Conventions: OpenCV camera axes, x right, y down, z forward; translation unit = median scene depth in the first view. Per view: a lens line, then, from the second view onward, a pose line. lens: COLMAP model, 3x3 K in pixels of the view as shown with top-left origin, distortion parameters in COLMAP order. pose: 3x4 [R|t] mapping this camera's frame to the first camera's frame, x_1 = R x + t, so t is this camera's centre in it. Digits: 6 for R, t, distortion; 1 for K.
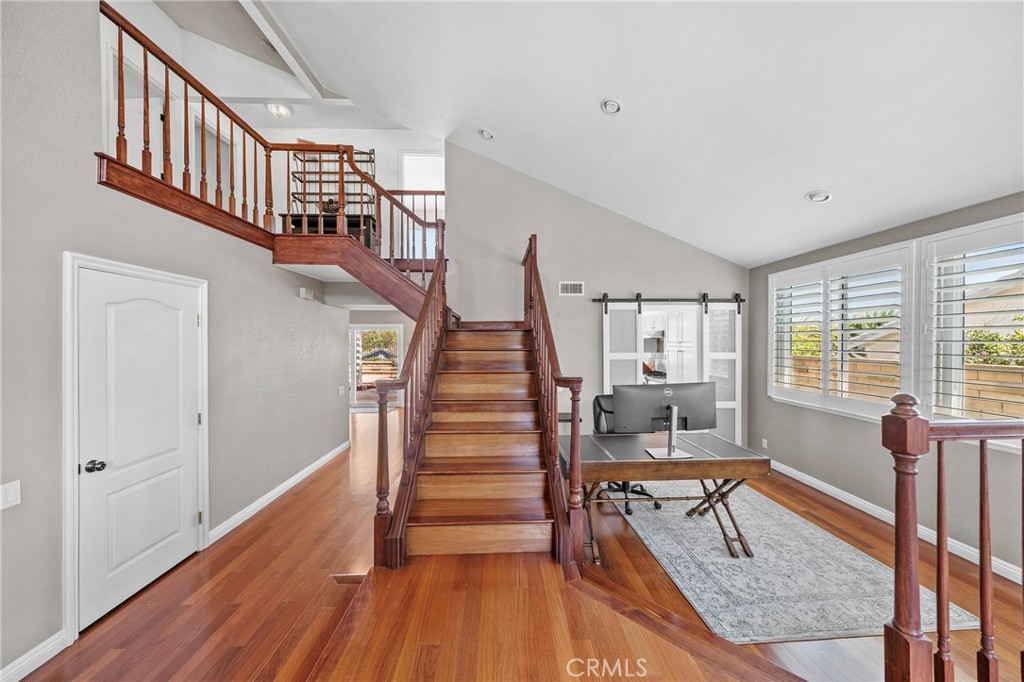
lens RADIAL K [[352.1, 0, 512.1], [0, 352.1, 335.8], [0, 0, 1]] dist [-0.001342, 0.000051]
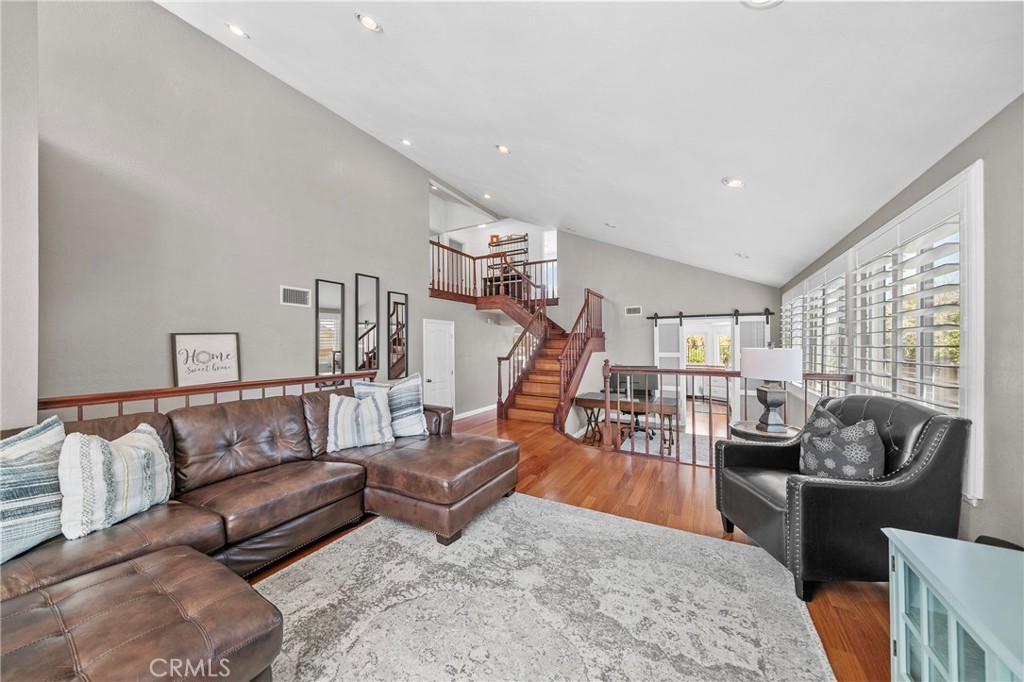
lens RADIAL K [[347.3, 0, 513.1], [0, 347.3, 342.8], [0, 0, 1]] dist [-0.006166, 0.000013]
pose [[0.855752, -0.000882, -0.517385, 0.629811], [0.004055, 0.999979, 0.005003, -0.003594], [0.517370, -0.006379, 0.855738, -0.734461]]
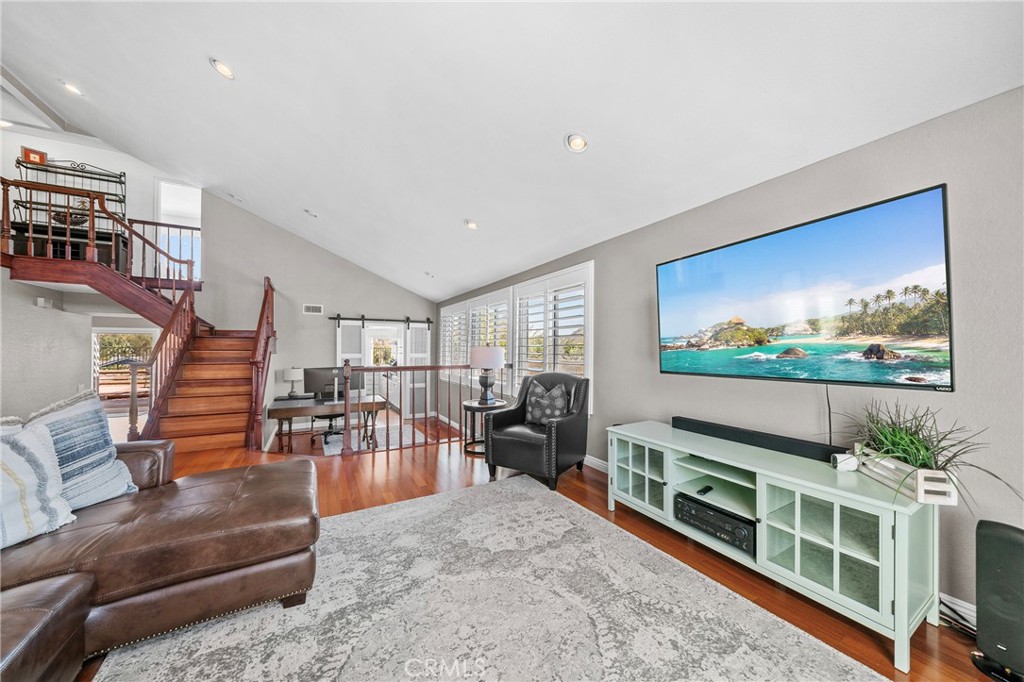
lens RADIAL K [[347.3, 0, 513.1], [0, 347.3, 342.8], [0, 0, 1]] dist [-0.006166, 0.000013]
pose [[0.883537, 0.012490, 0.468194, 0.285477], [-0.009891, 0.999919, -0.008010, 0.008715], [-0.468256, 0.002446, 0.883589, -0.804120]]
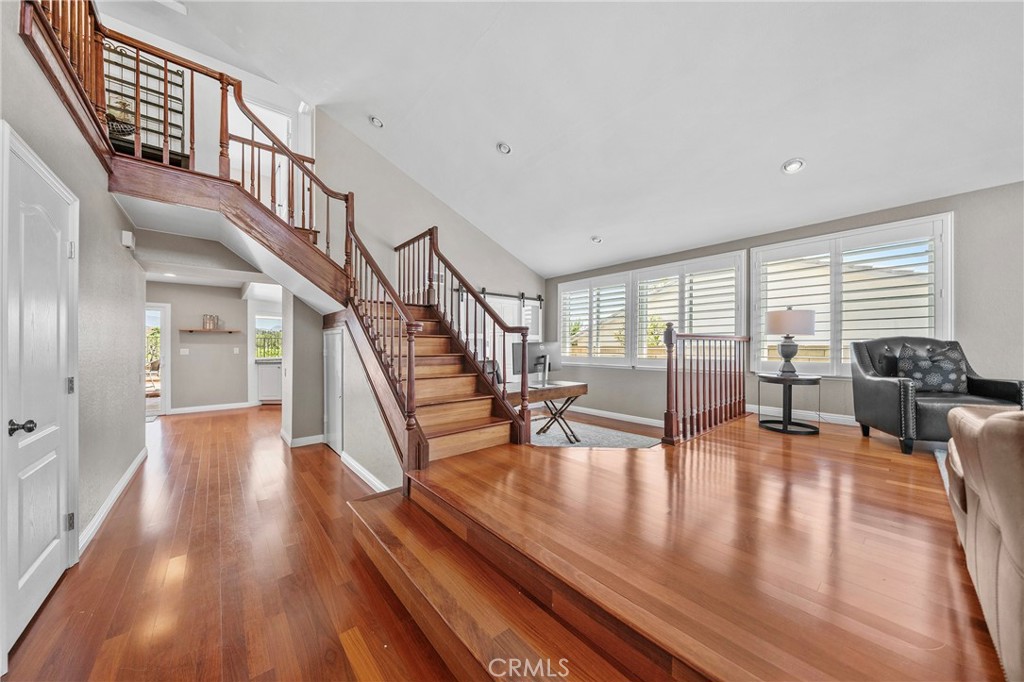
lens RADIAL K [[350.4, 0, 517.4], [0, 350.4, 341.3], [0, 0, 1]] dist [-0.000548, 0.000056]
pose [[0.780729, 0.006399, 0.624837, -0.430574], [-0.004447, 0.999979, -0.004685, 0.100704], [-0.624854, 0.000879, 0.780741, -0.101032]]
